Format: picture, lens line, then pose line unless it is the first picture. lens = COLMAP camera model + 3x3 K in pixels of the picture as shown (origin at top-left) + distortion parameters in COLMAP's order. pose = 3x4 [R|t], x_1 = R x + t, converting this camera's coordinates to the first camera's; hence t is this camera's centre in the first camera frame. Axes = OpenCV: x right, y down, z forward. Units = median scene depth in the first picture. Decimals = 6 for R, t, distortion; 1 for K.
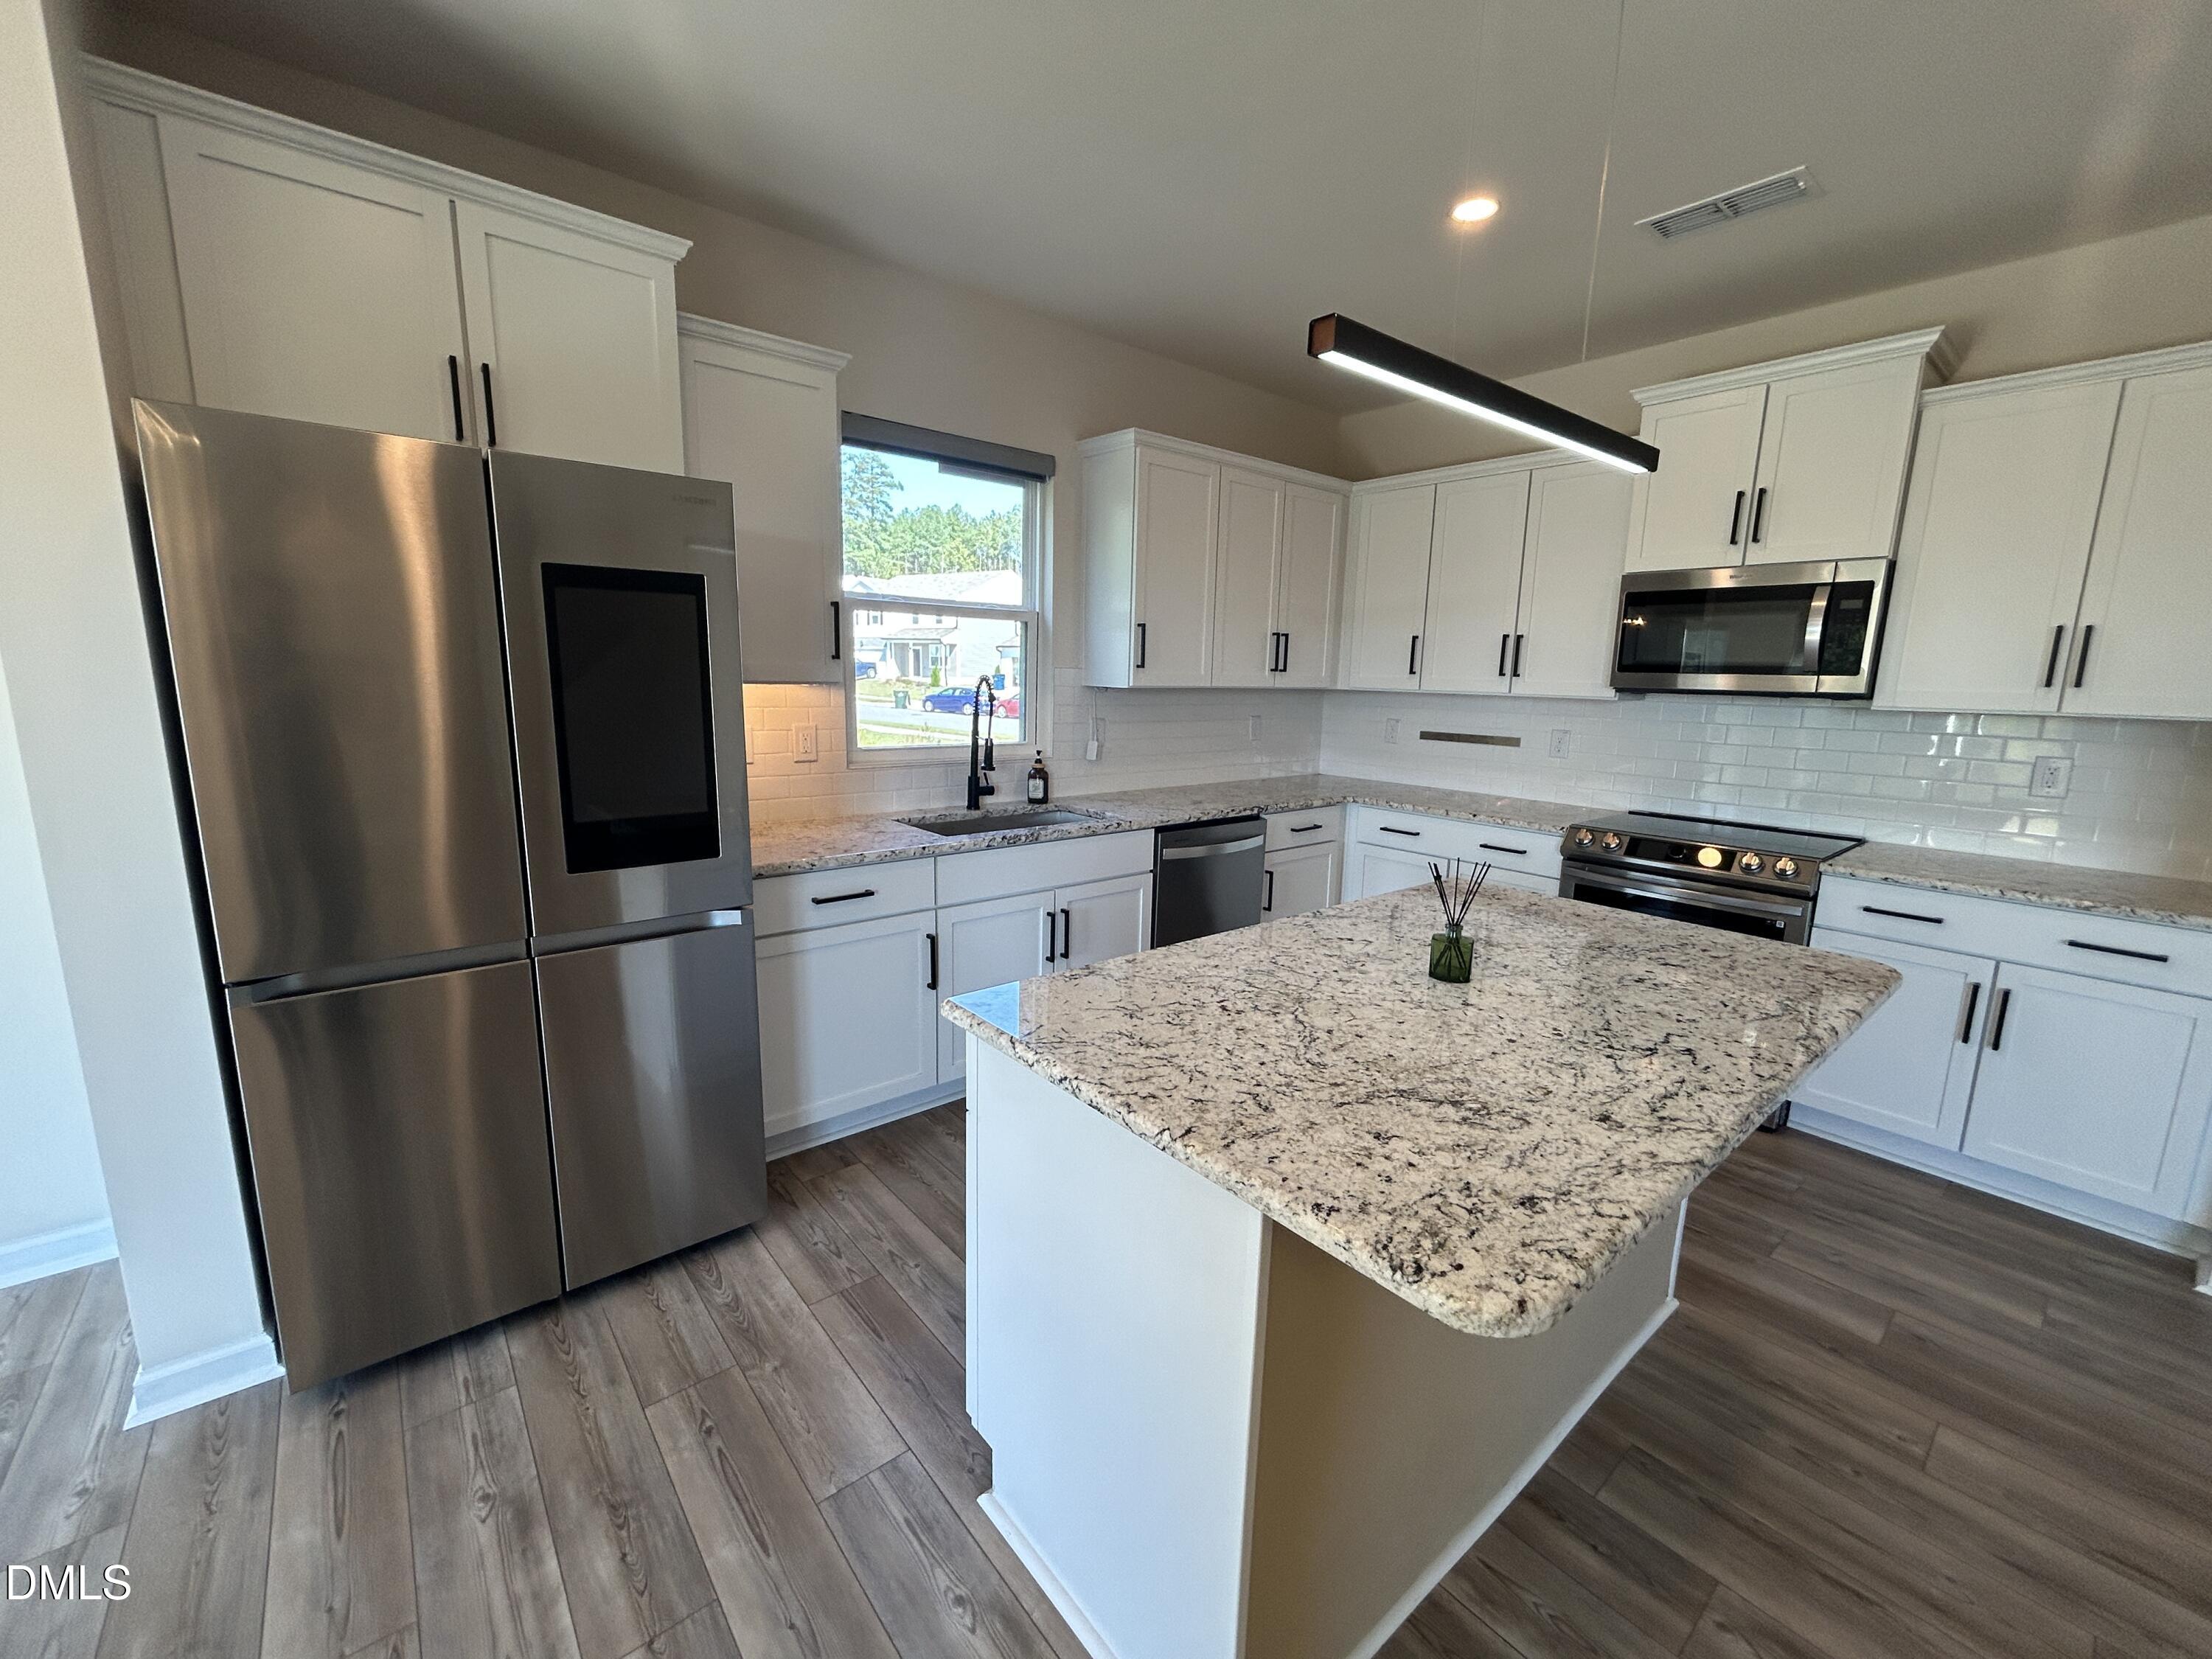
lens RADIAL K [[894.1, 0, 1111.8], [0, 894.1, 823.6], [0, 0, 1]] dist [0.000606, 0.000707]
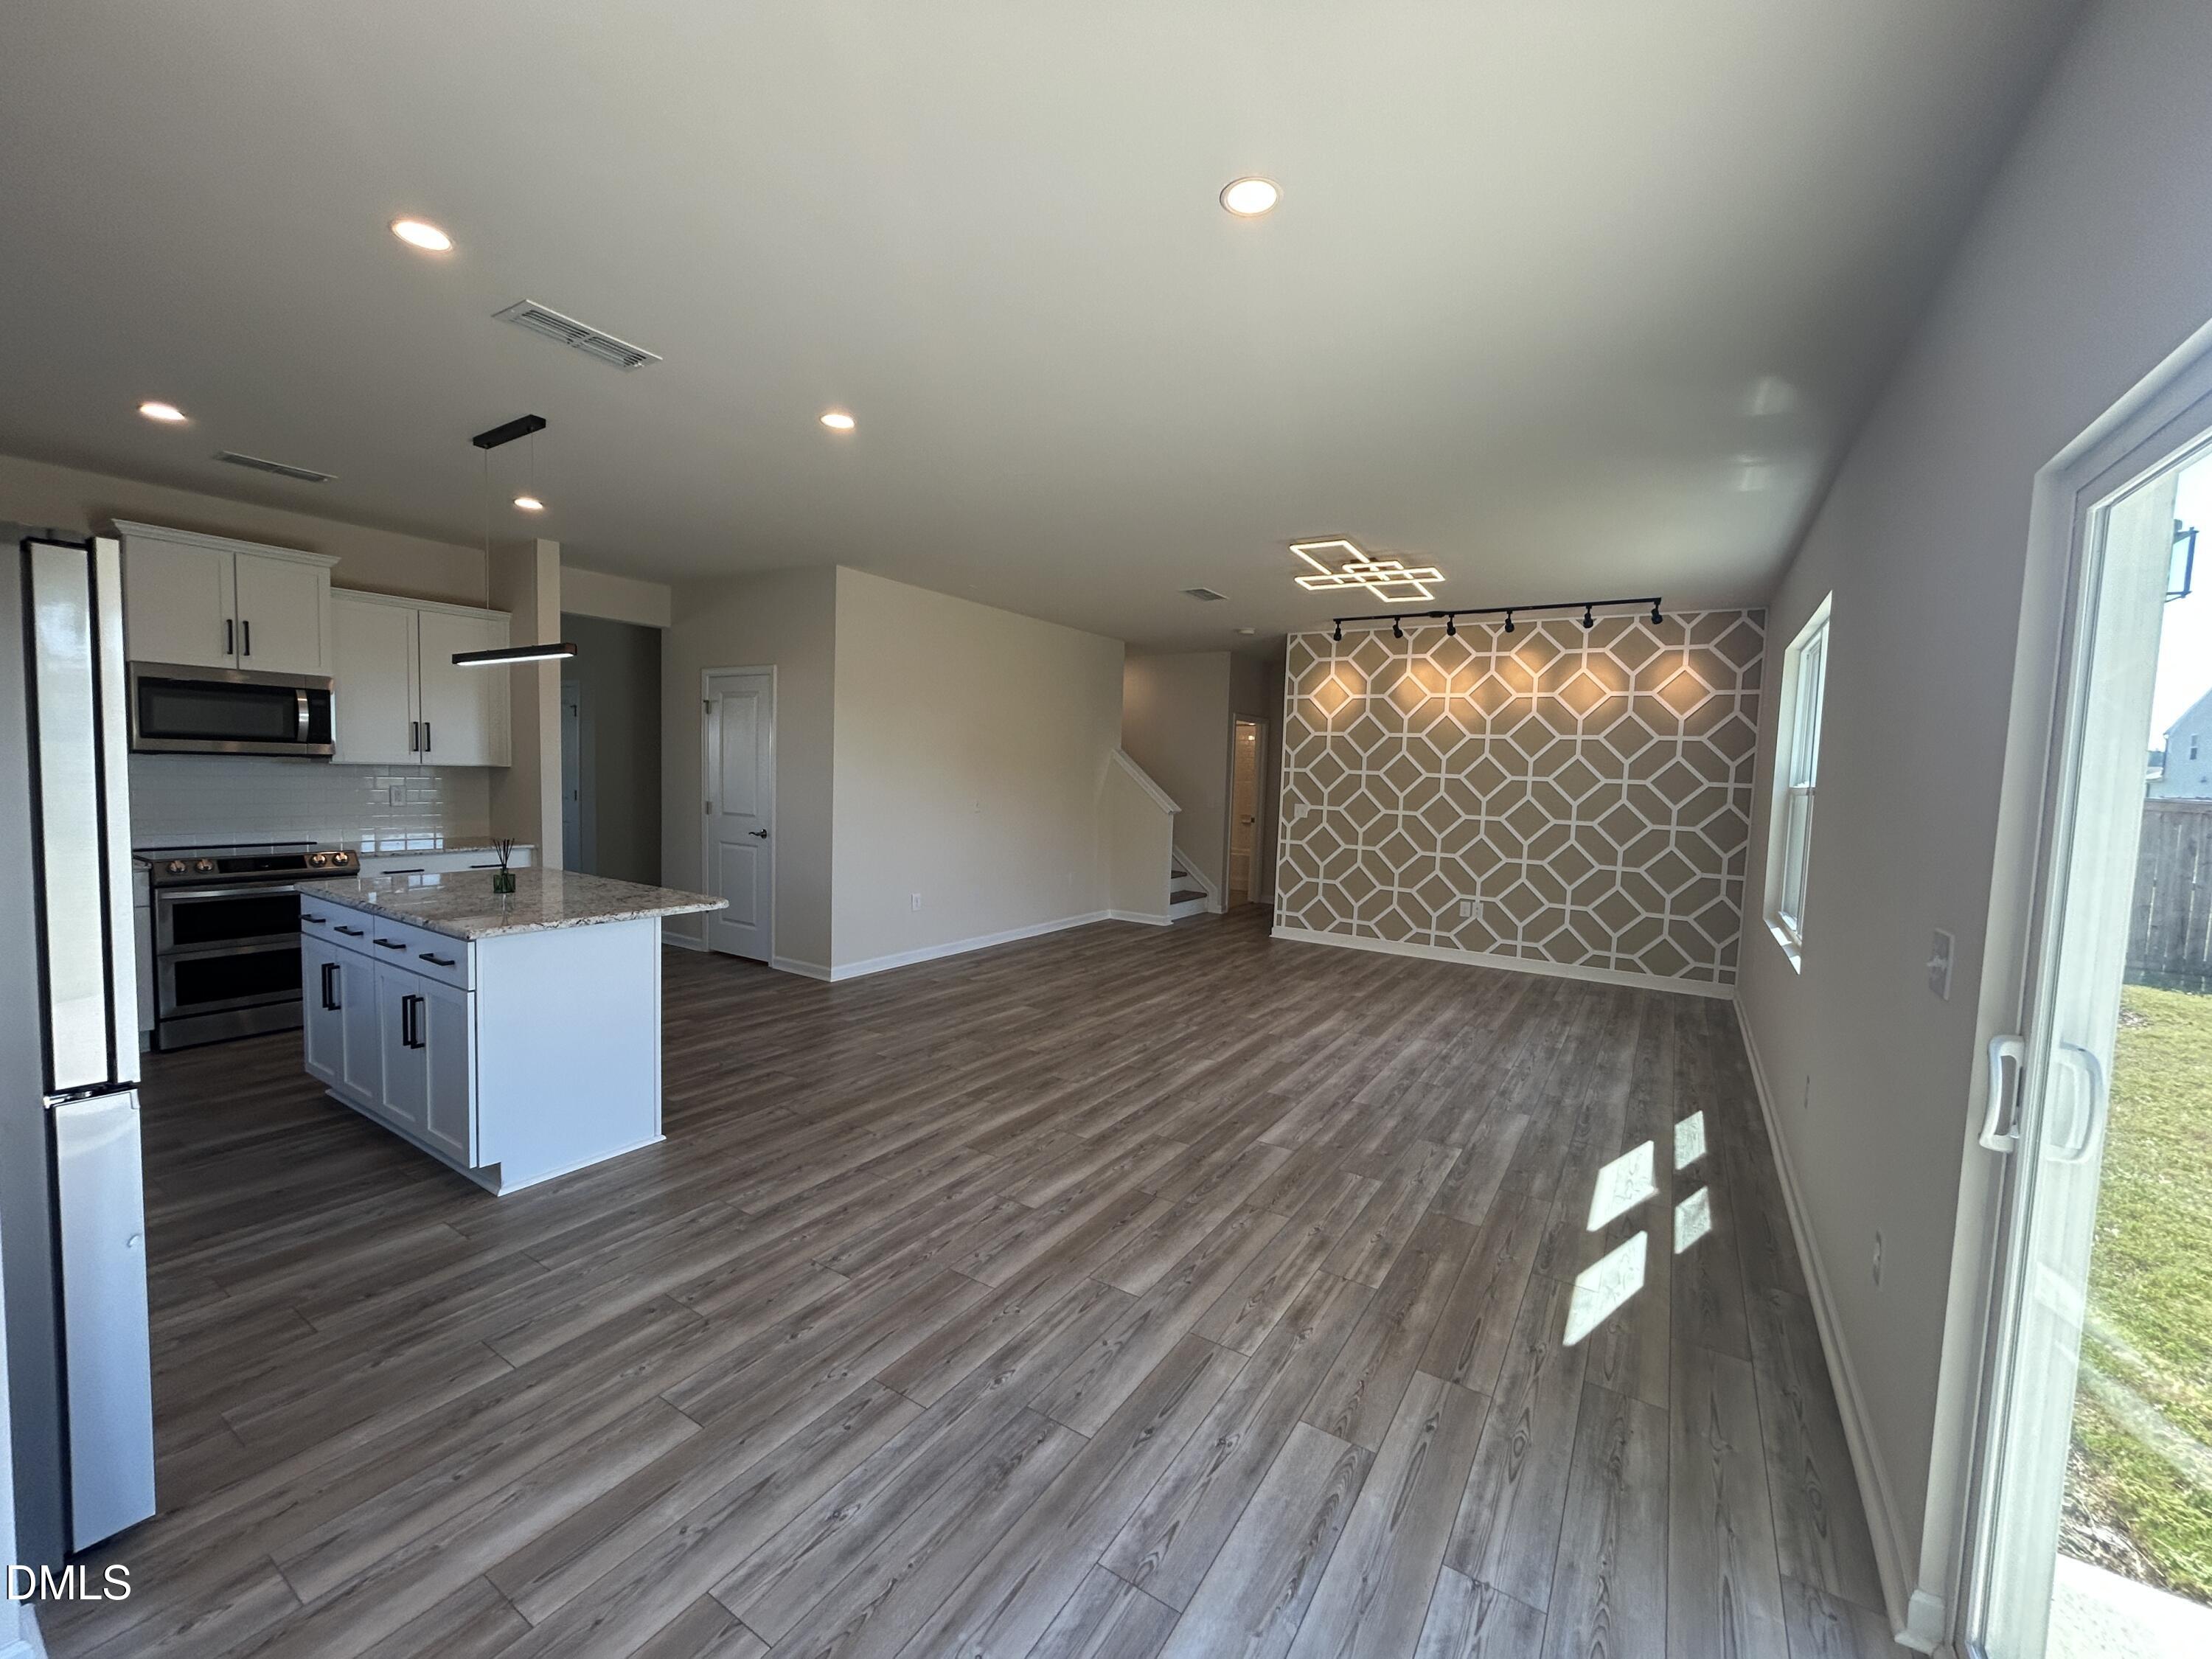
lens RADIAL K [[894.1, 0, 1101.5], [0, 894.1, 831.6], [0, 0, 1]] dist [0.000606, 0.000707]
pose [[-0.288609, -0.099166, 0.952298, -1.084118], [0.120674, 0.982923, 0.138927, -0.053588], [-0.949812, 0.155013, -0.271714, 0.080315]]
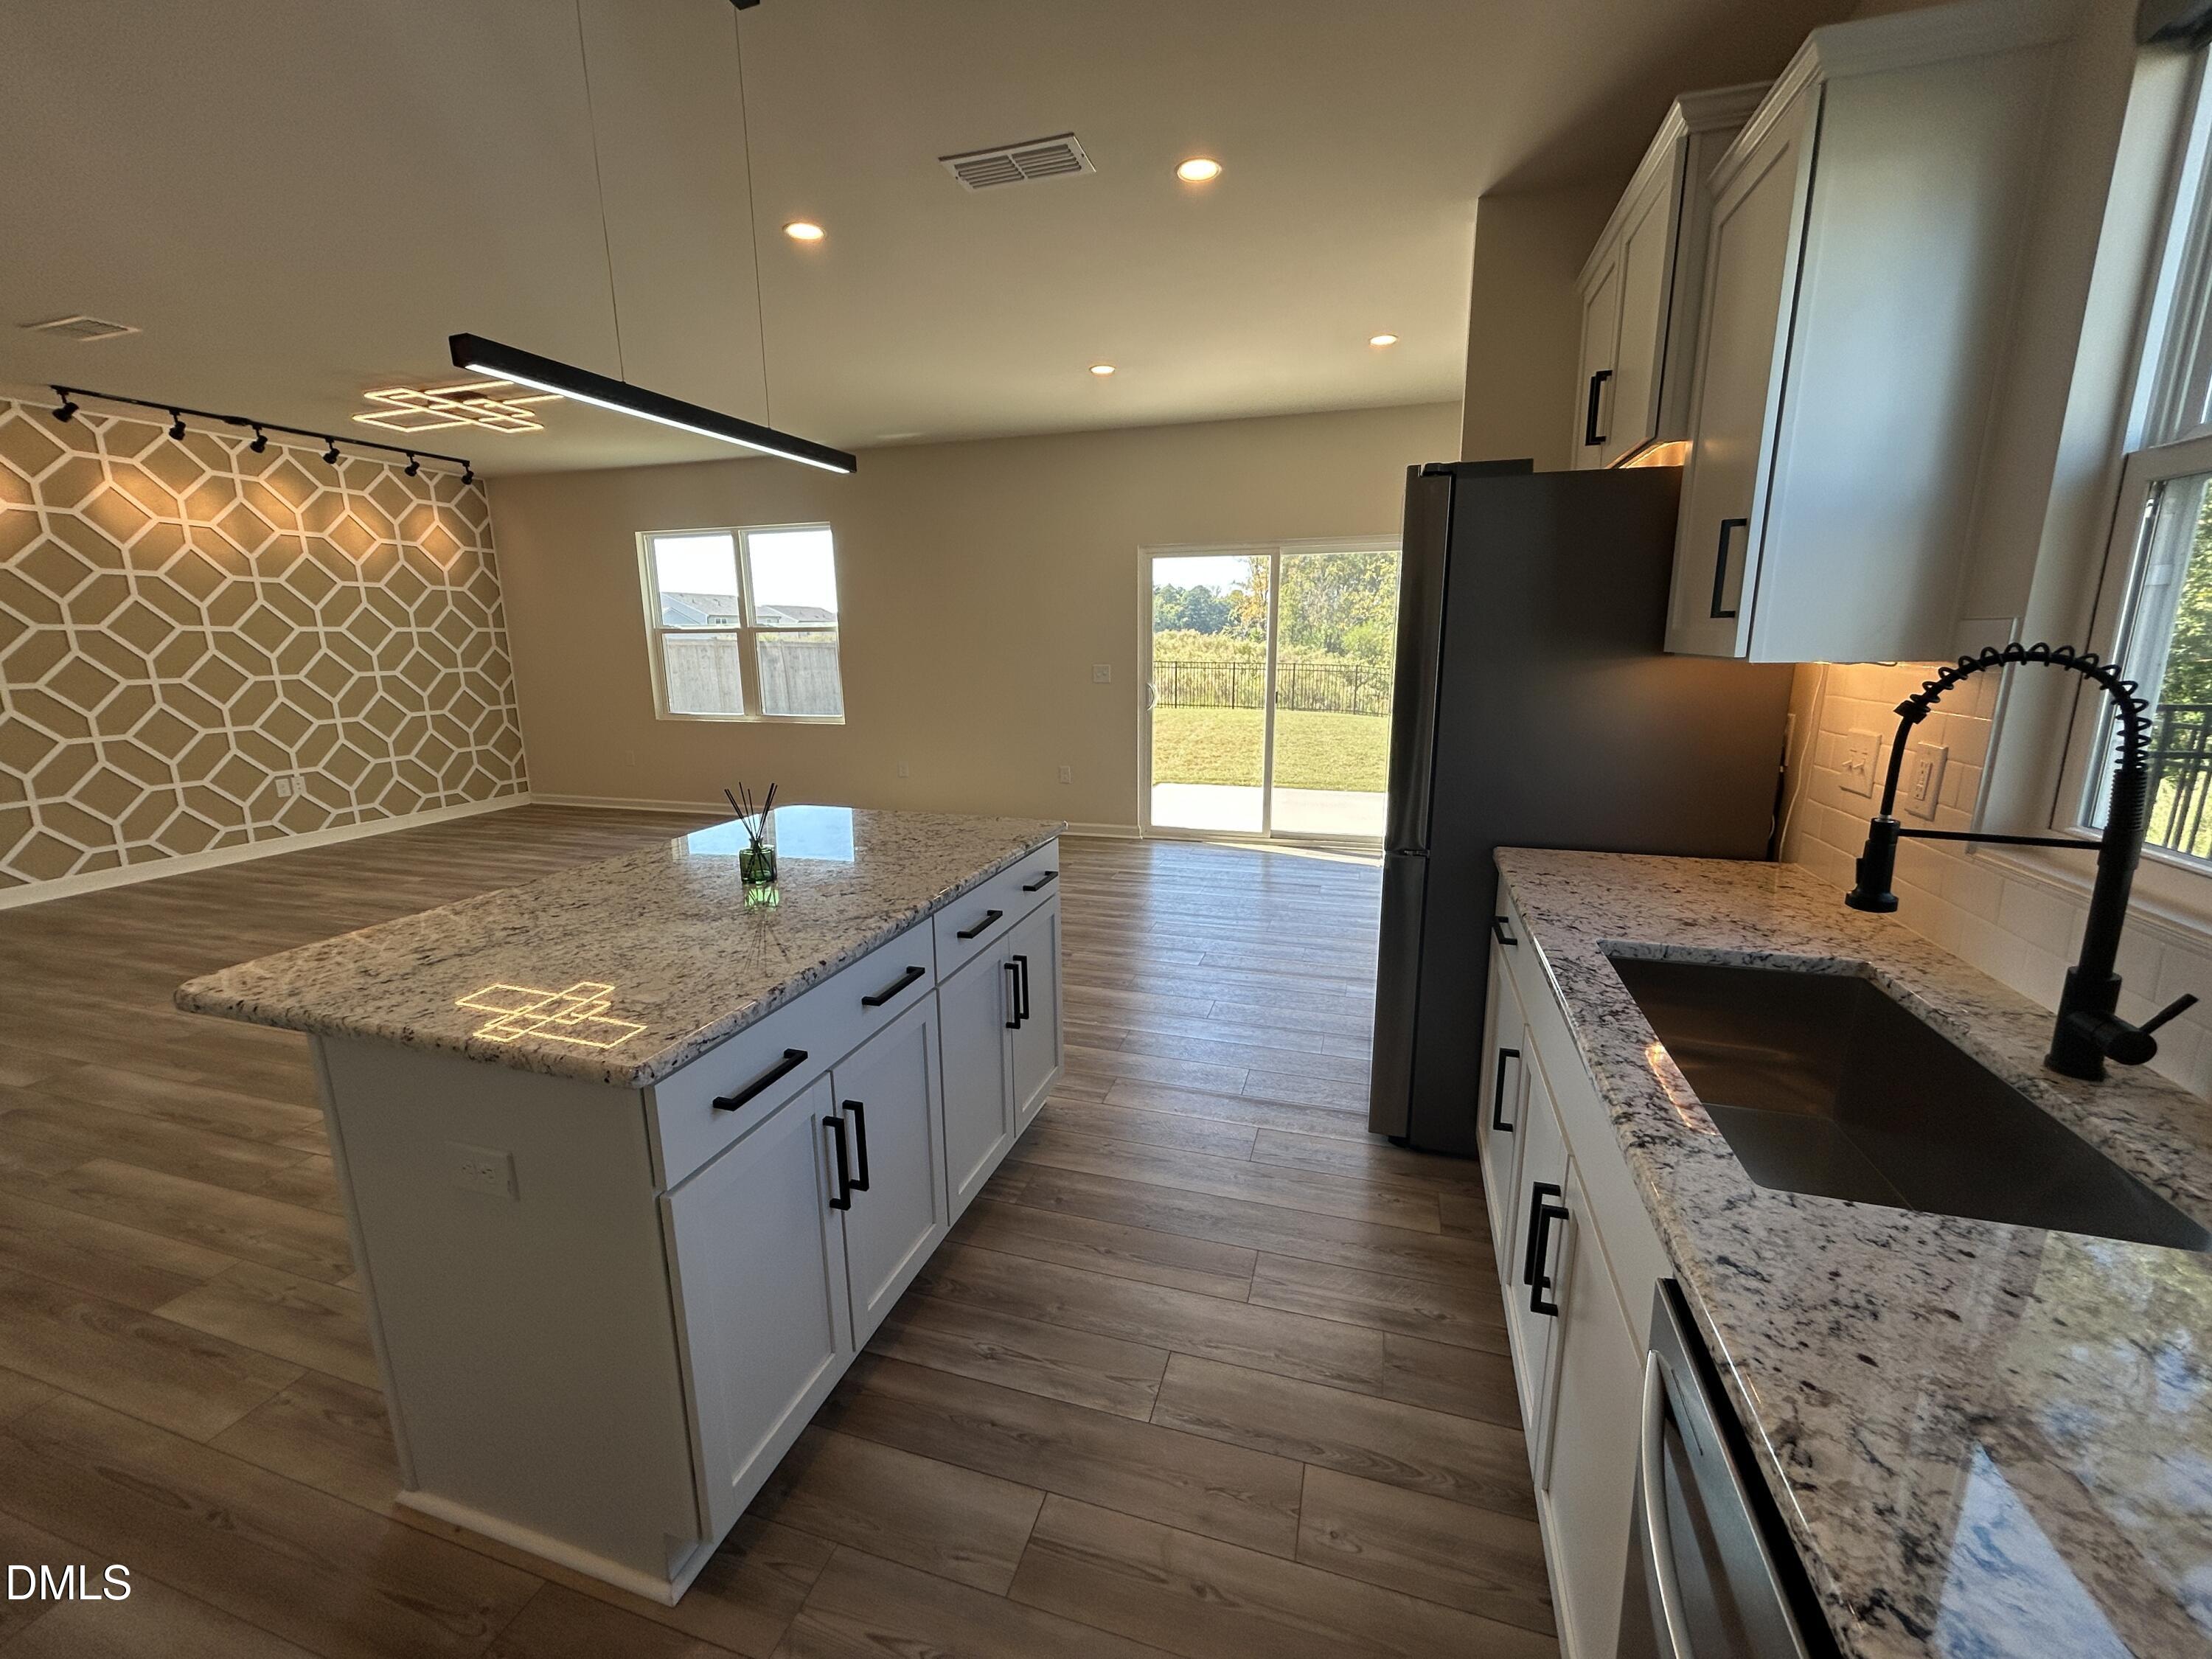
lens RADIAL K [[894.1, 0, 1109.6], [0, 894.1, 838.5], [0, 0, 1]] dist [0.000606, 0.000707]
pose [[-0.839880, 0.107513, -0.532018, 0.318502], [-0.100051, 0.932723, 0.346436, -0.181040], [0.533472, 0.344193, -0.772618, 1.098772]]
